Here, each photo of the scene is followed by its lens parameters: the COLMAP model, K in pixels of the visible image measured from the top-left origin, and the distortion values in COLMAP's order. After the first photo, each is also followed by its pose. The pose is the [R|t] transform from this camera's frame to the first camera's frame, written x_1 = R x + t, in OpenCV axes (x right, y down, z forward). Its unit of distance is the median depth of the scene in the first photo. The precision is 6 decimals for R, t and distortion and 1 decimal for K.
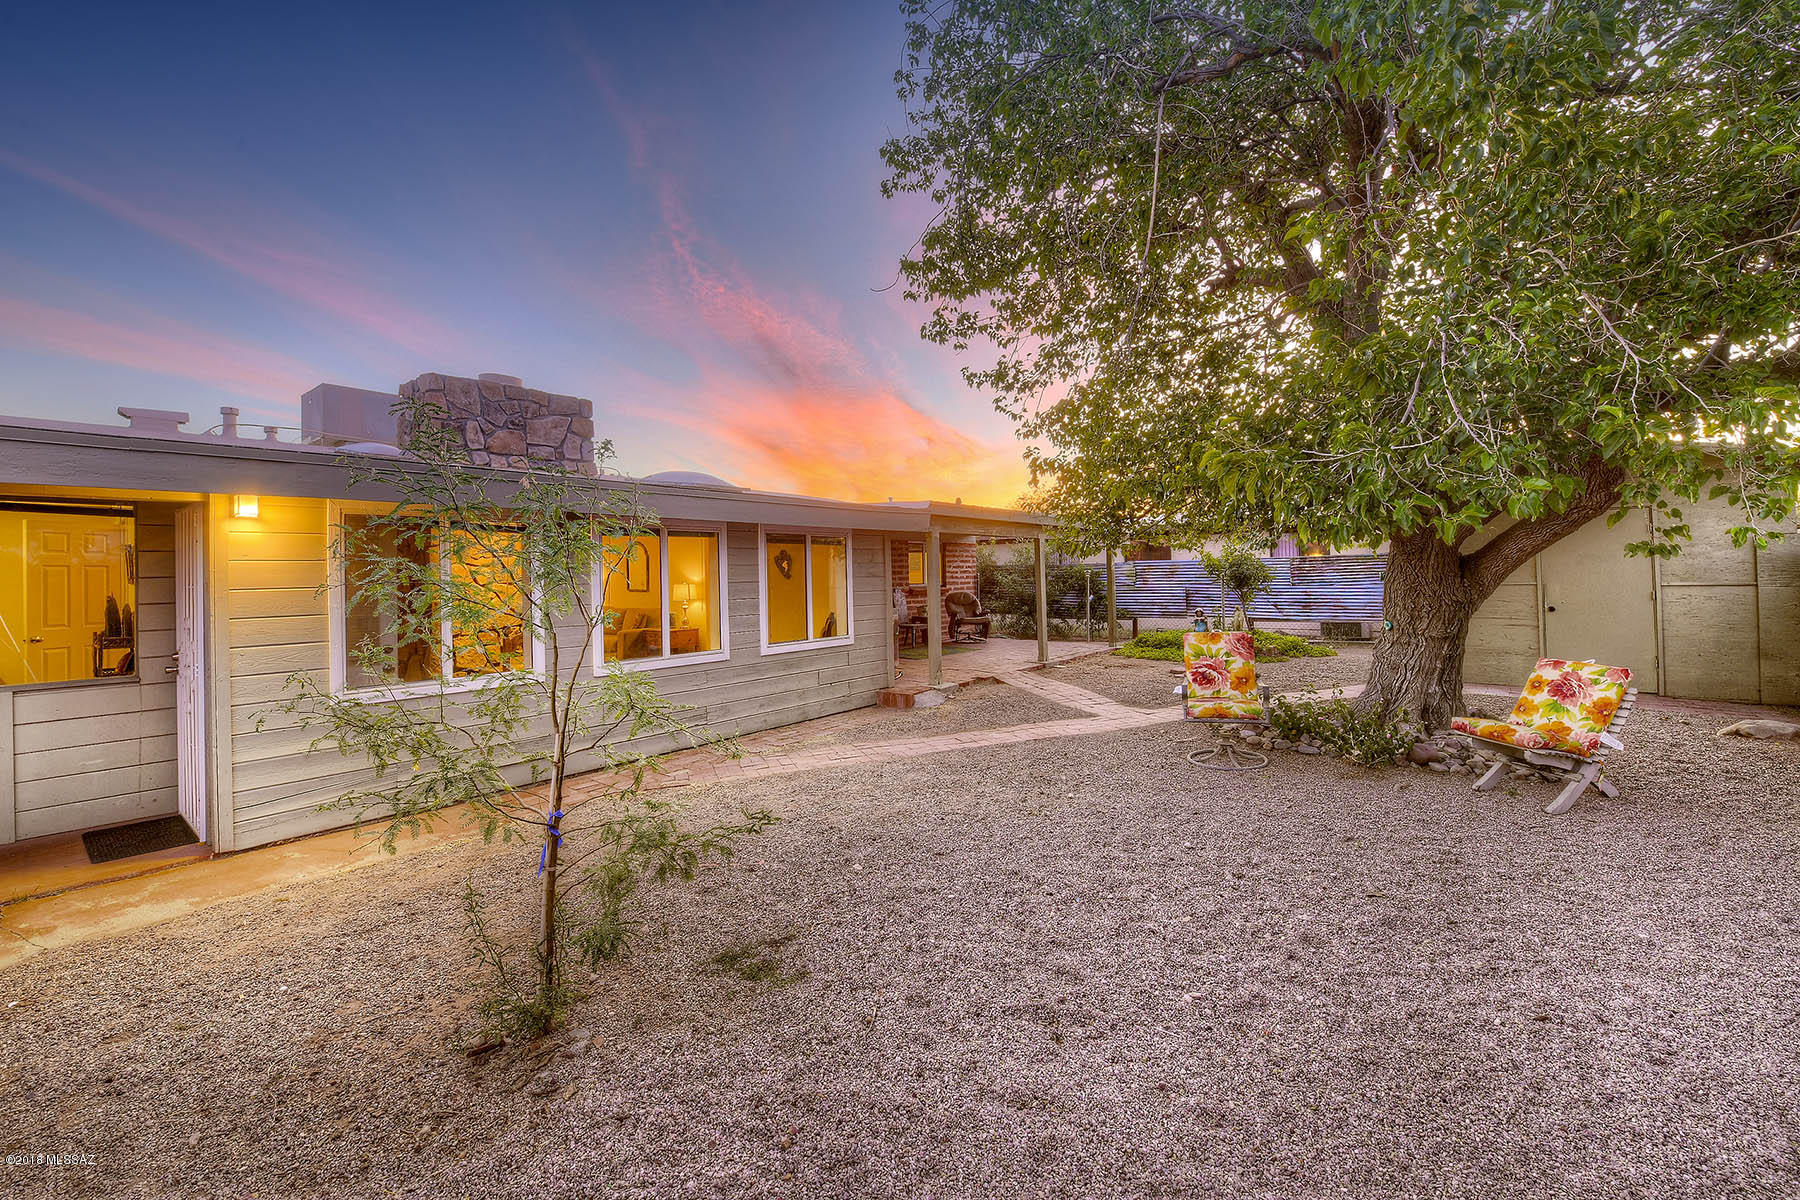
lens RADIAL K [[677.0, 0, 876.2], [0, 677.0, 571.0], [0, 0, 1]] dist [-0.013597, -0.000626]
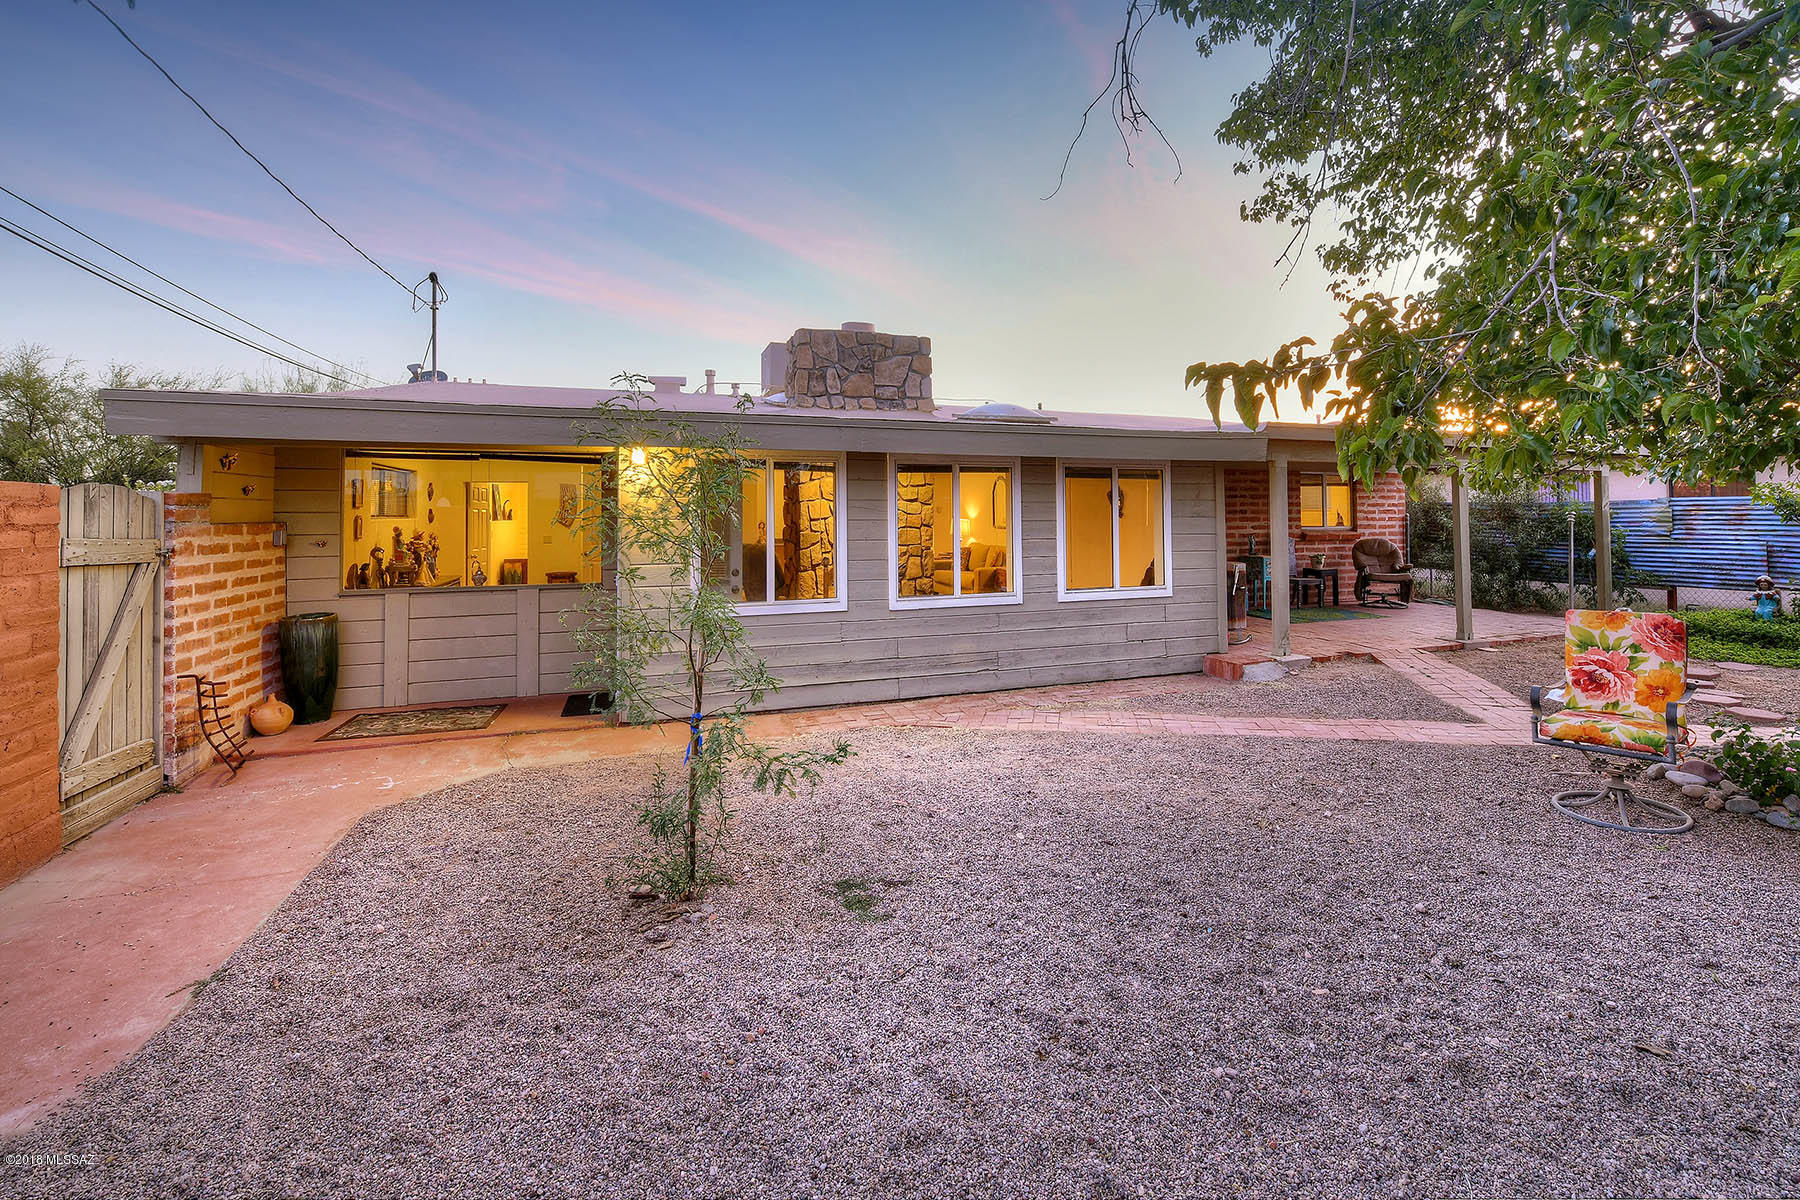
lens RADIAL K [[754.0, 0, 885.5], [0, 754.0, 504.0], [0, 0, 1]] dist [-0.014289, -0.001509]
pose [[0.848108, 0.005123, -0.529799, 0.179409], [-0.006928, 0.999975, -0.001421, -0.003436], [0.529779, 0.004876, 0.848122, 0.021069]]
